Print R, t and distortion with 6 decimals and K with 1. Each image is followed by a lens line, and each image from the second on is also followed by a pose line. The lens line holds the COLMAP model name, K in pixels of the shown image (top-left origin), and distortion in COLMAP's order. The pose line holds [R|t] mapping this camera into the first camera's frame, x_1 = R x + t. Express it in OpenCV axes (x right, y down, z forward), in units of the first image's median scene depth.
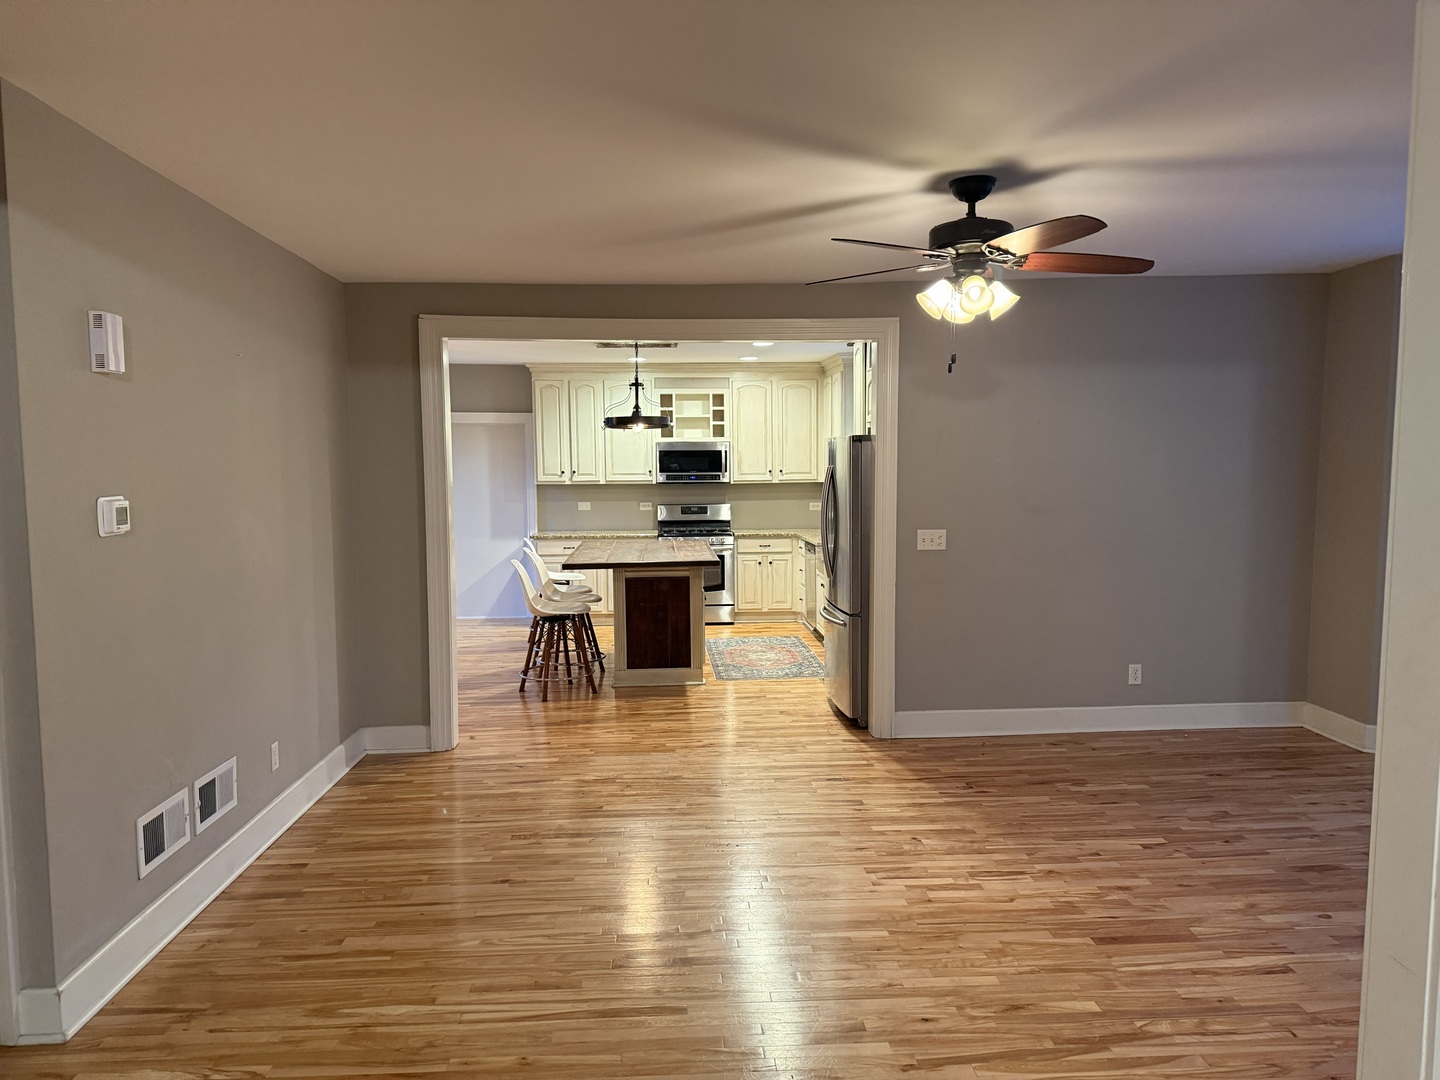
lens RADIAL K [[1005.1, 0, 716.9], [0, 1005.1, 544.2], [0, 0, 1]] dist [0.098860, -0.122701]
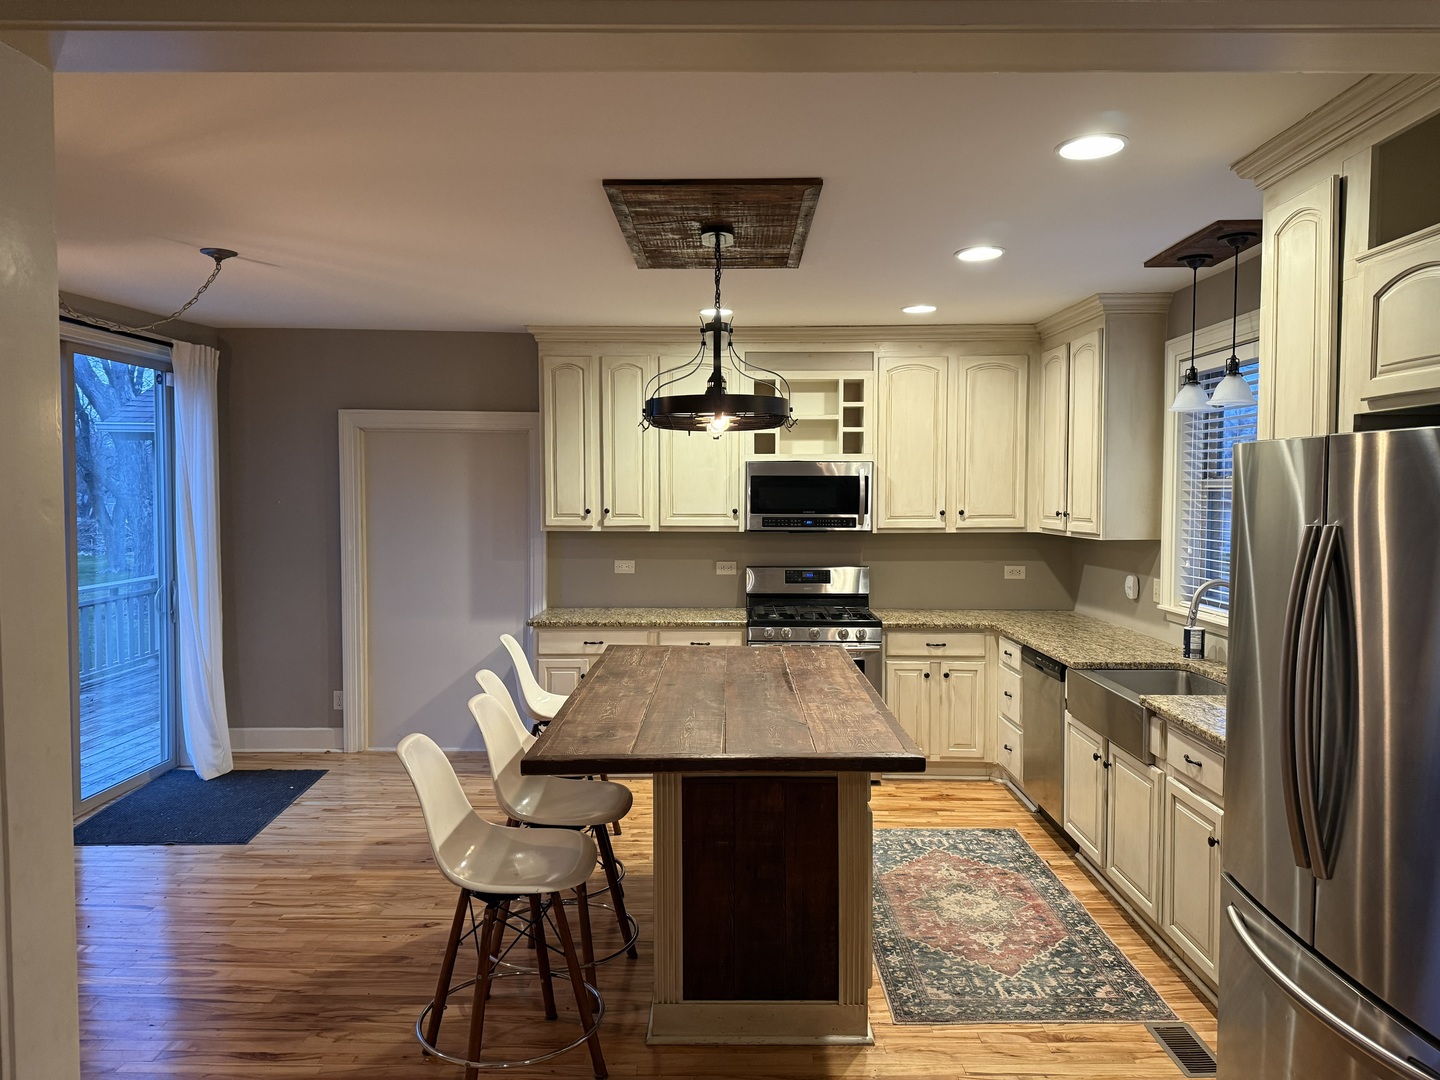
lens RADIAL K [[1005.1, 0, 715.7], [0, 1005.1, 540.8], [0, 0, 1]] dist [0.098860, -0.122701]
pose [[0.997224, 0.013484, -0.073223, -0.059045], [-0.015710, 0.999429, -0.029905, -0.063969], [0.072778, 0.030972, 0.996867, 0.712950]]
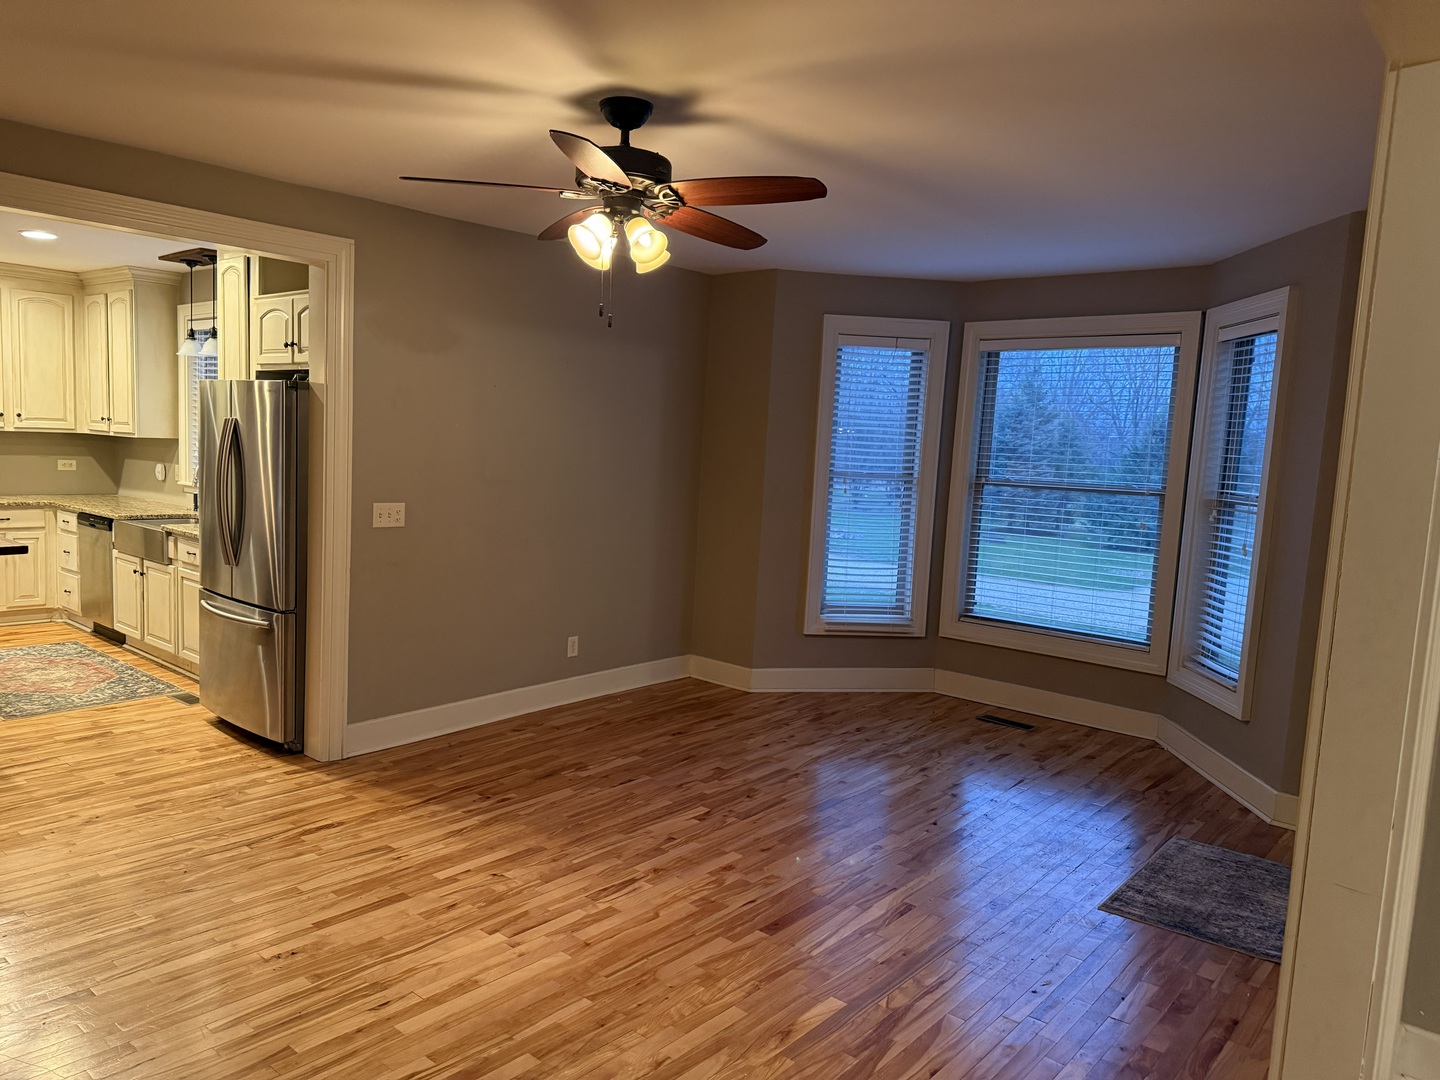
lens RADIAL K [[1005.1, 0, 726.7], [0, 1005.1, 544.5], [0, 0, 1]] dist [0.098860, -0.122701]
pose [[0.695260, -0.032810, 0.718009, -0.197431], [0.005078, 0.999157, 0.040740, -0.012674], [-0.718741, -0.024679, 0.694840, 0.207394]]
